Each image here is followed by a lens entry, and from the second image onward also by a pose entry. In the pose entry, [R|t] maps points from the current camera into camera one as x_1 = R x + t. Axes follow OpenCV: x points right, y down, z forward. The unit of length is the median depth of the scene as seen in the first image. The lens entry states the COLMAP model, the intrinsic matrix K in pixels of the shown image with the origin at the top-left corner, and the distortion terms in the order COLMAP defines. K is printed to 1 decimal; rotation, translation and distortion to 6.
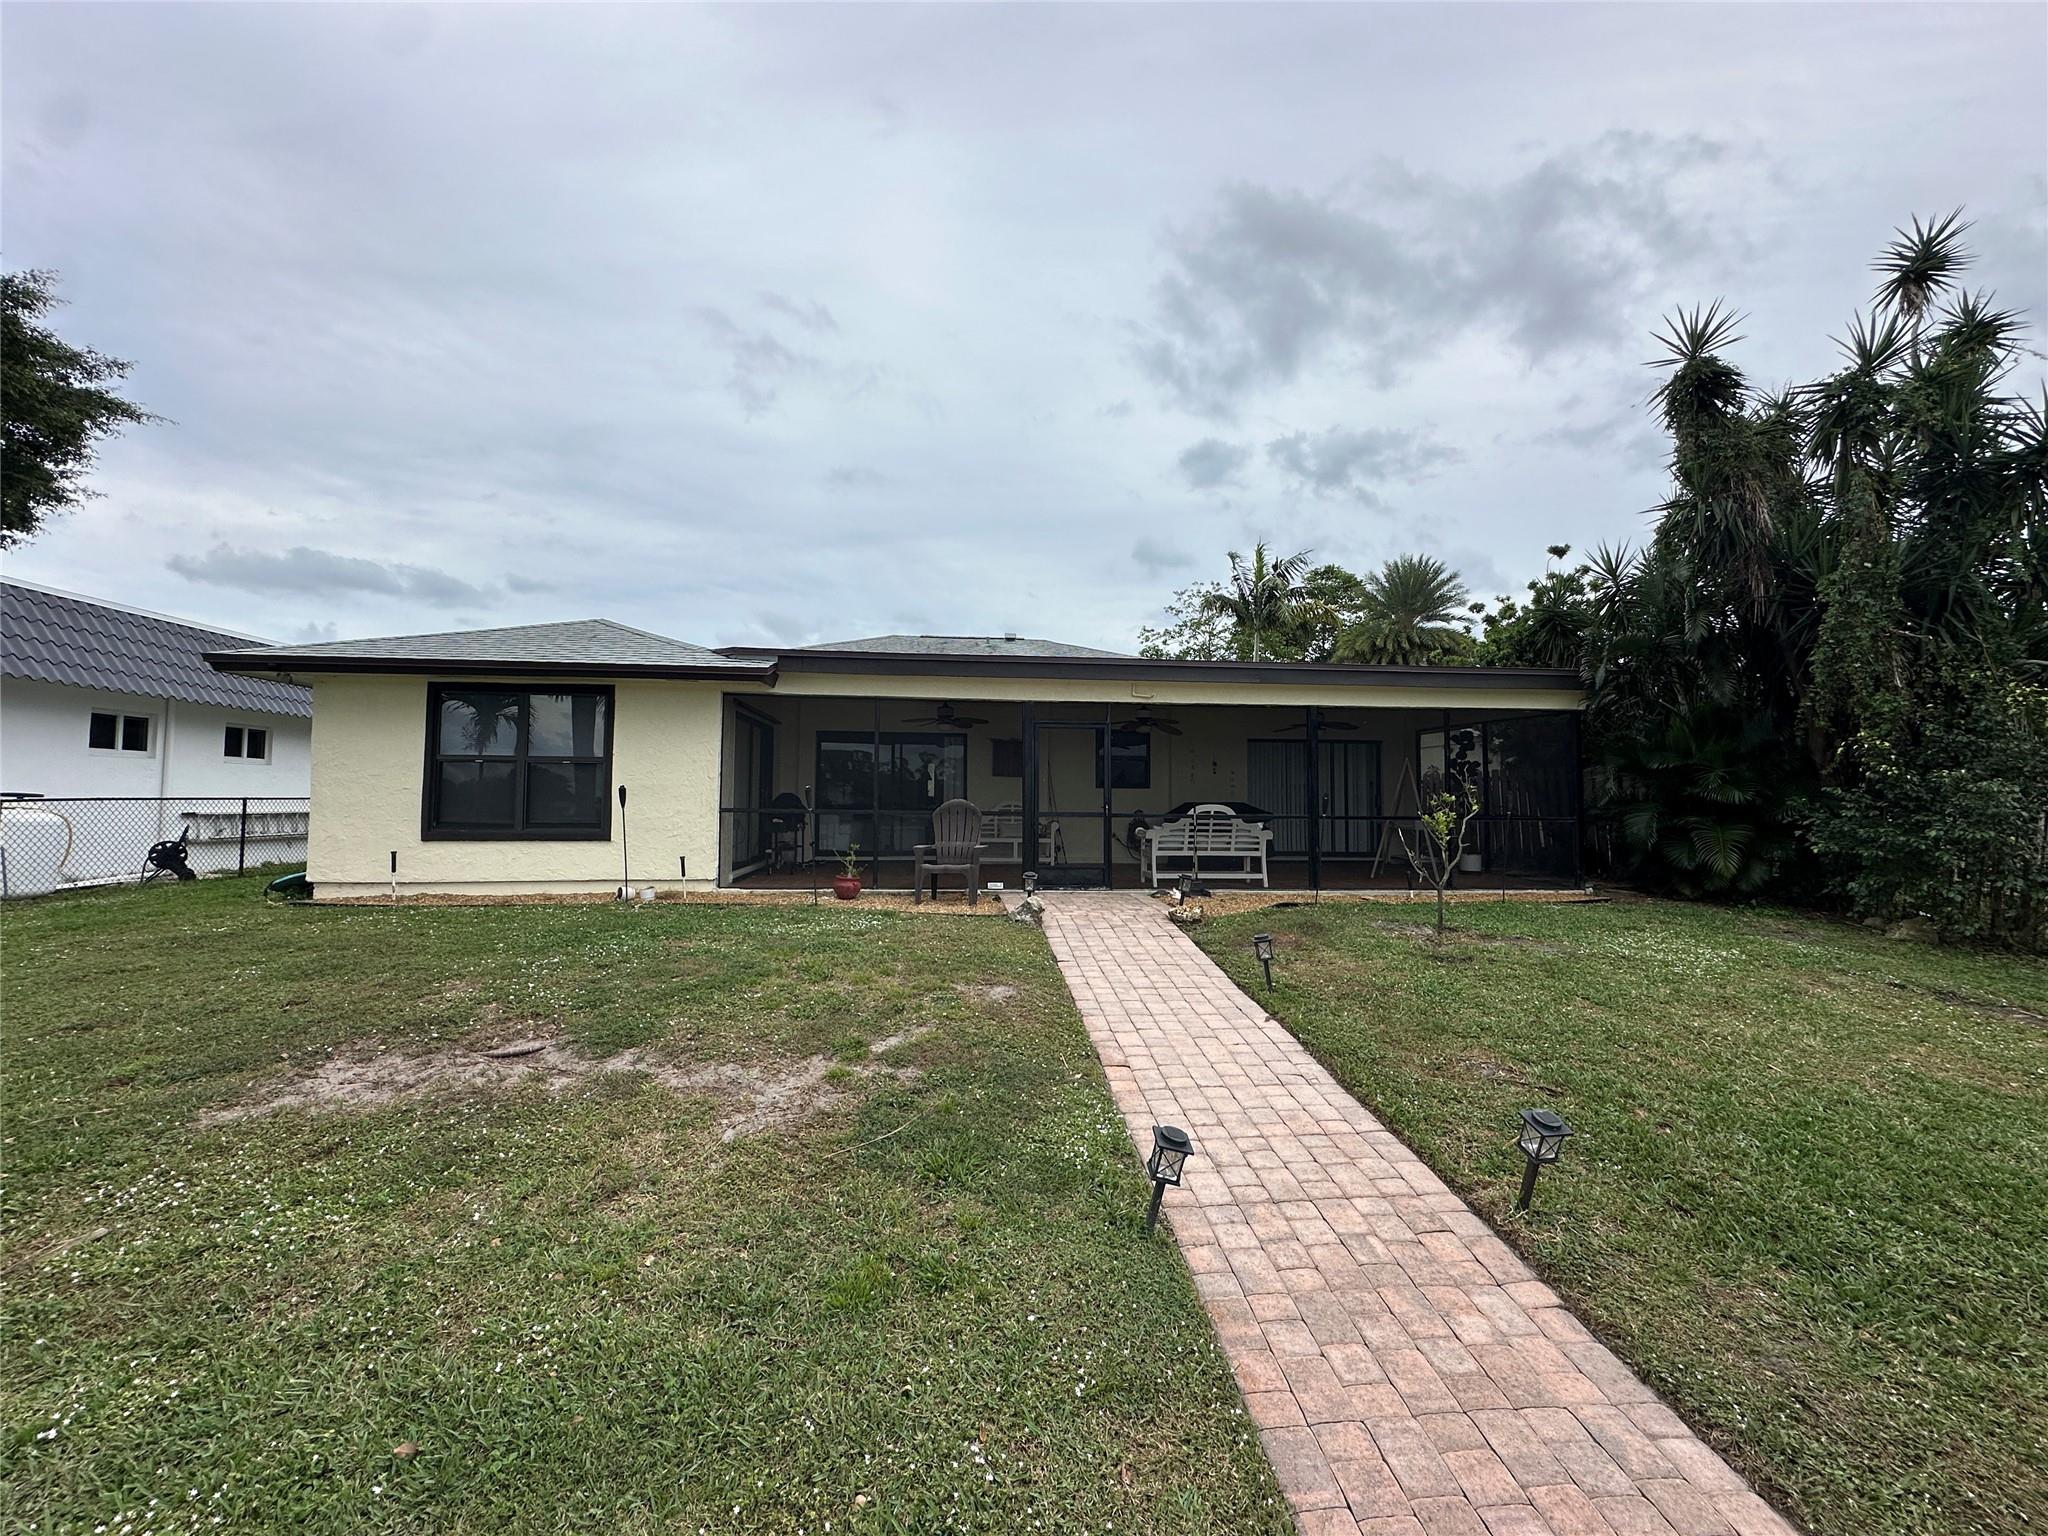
lens RADIAL K [[821.0, 0, 1017.2], [0, 821.0, 773.6], [0, 0, 1]] dist [-0.004928, 0.001327]
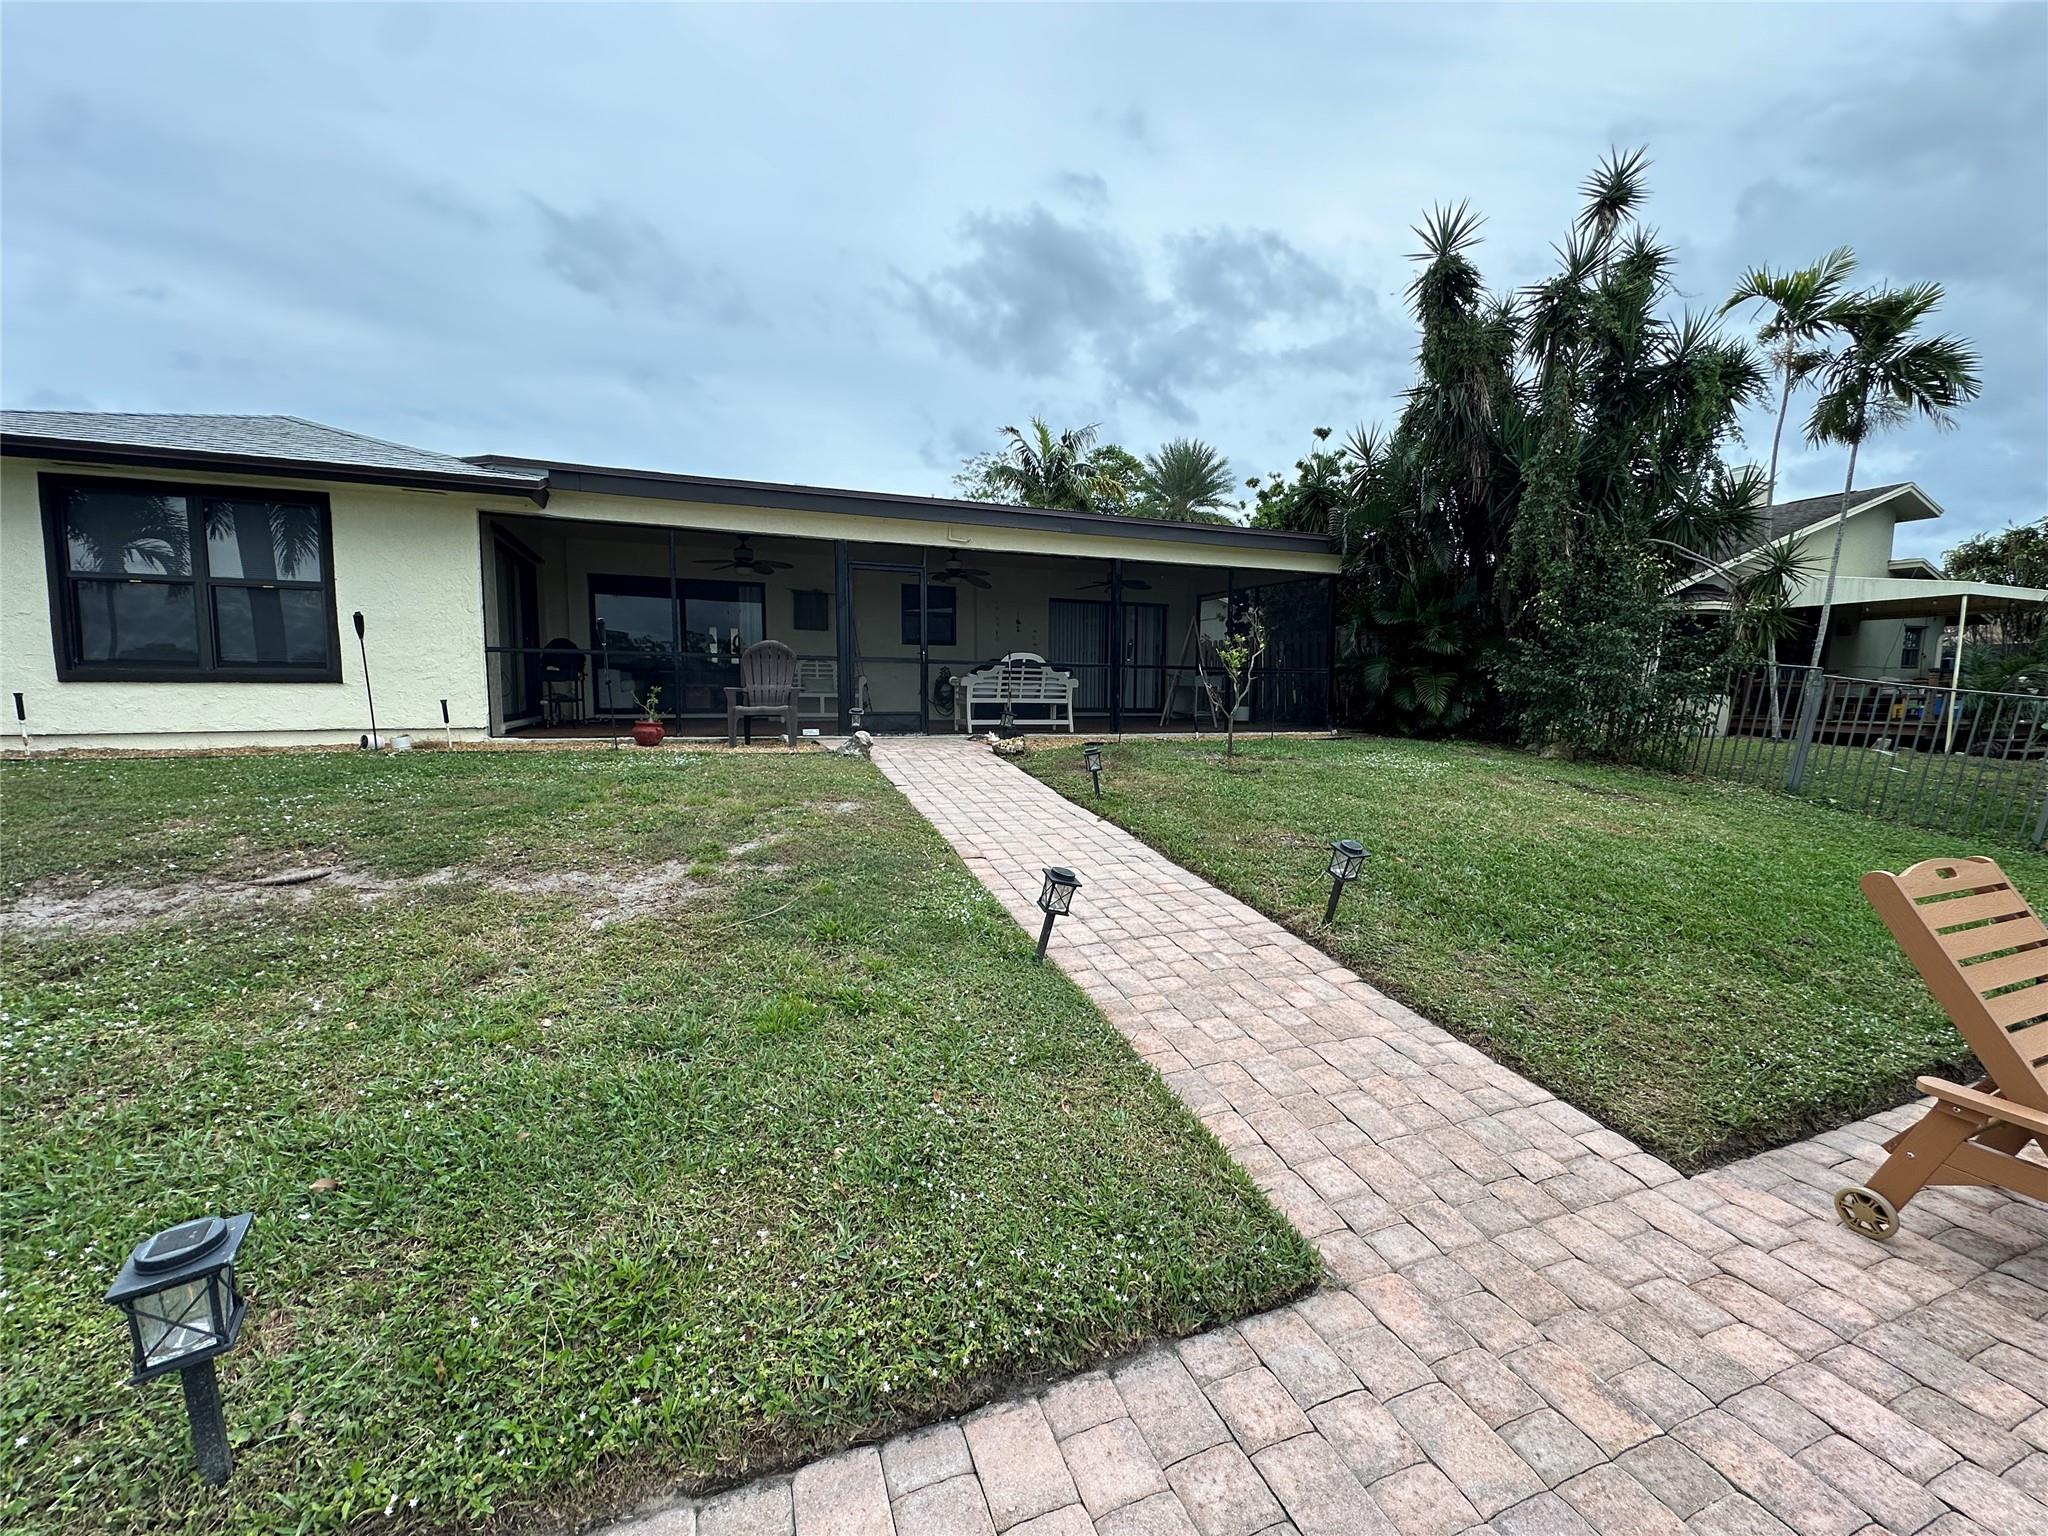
lens RADIAL K [[821.0, 0, 1020.1], [0, 821.0, 777.4], [0, 0, 1]] dist [-0.004928, 0.001327]
pose [[0.963819, -0.027401, 0.265146, -0.055422], [-0.010732, 0.989907, 0.141310, 0.058142], [-0.266342, -0.139043, 0.953797, -0.005621]]
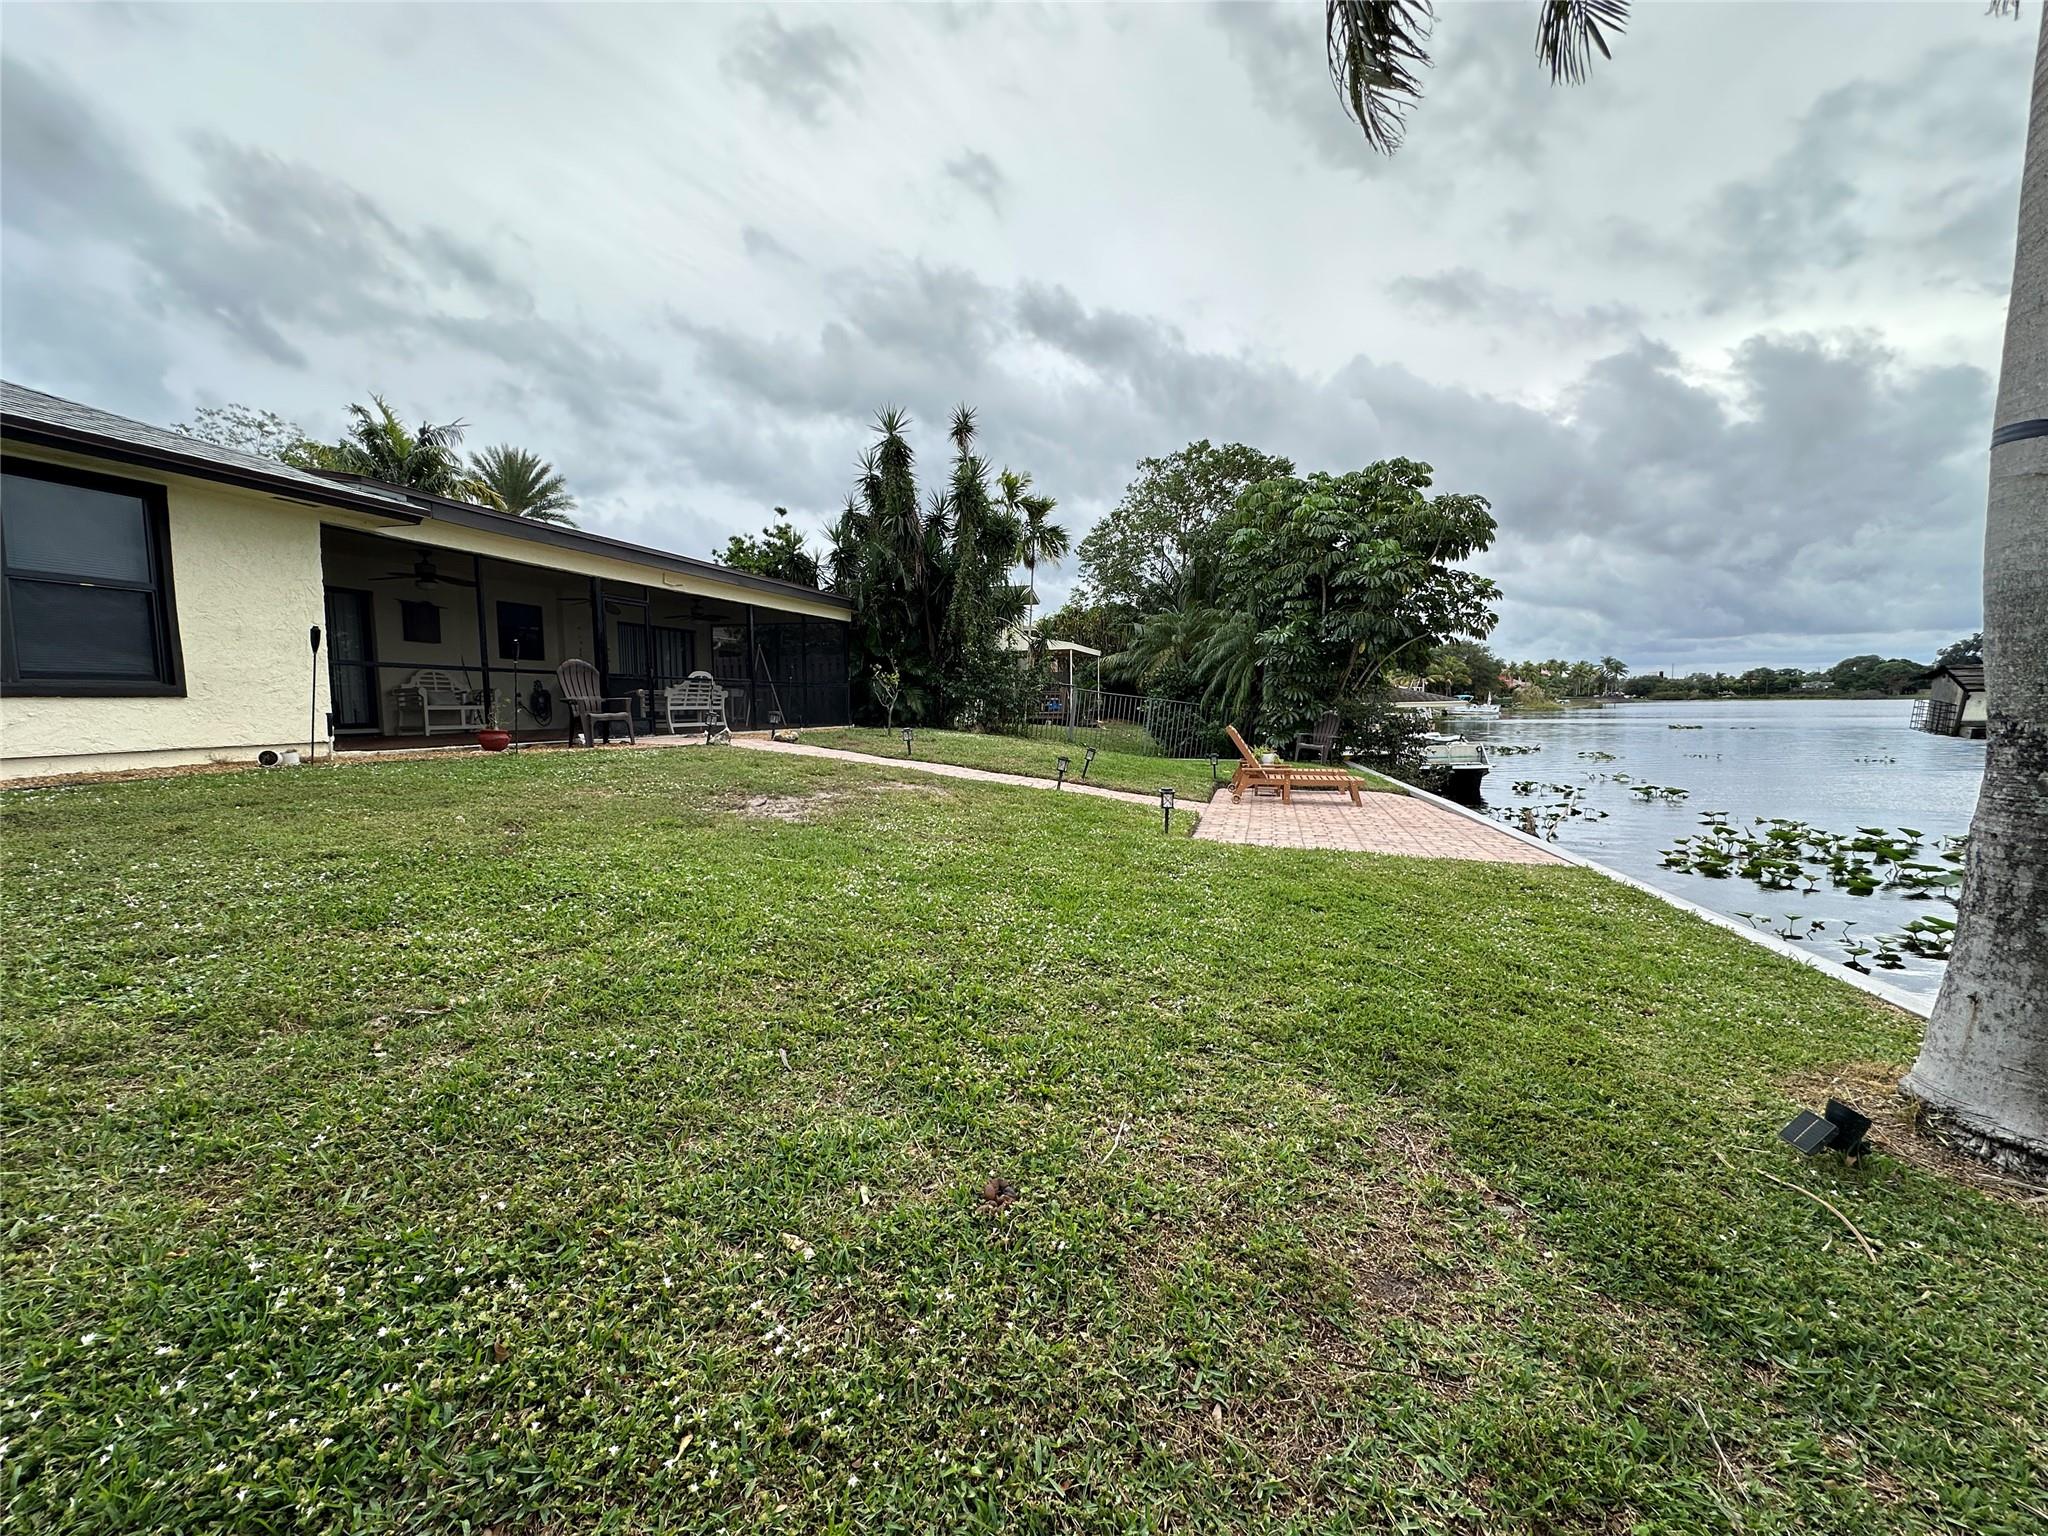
lens RADIAL K [[821.0, 0, 1006.1], [0, 821.0, 780.6], [0, 0, 1]] dist [-0.004928, 0.001327]
pose [[0.393614, -0.097389, 0.914102, -1.012996], [-0.023085, 0.993012, 0.115737, 0.060246], [-0.918986, -0.066658, 0.388616, 0.000375]]
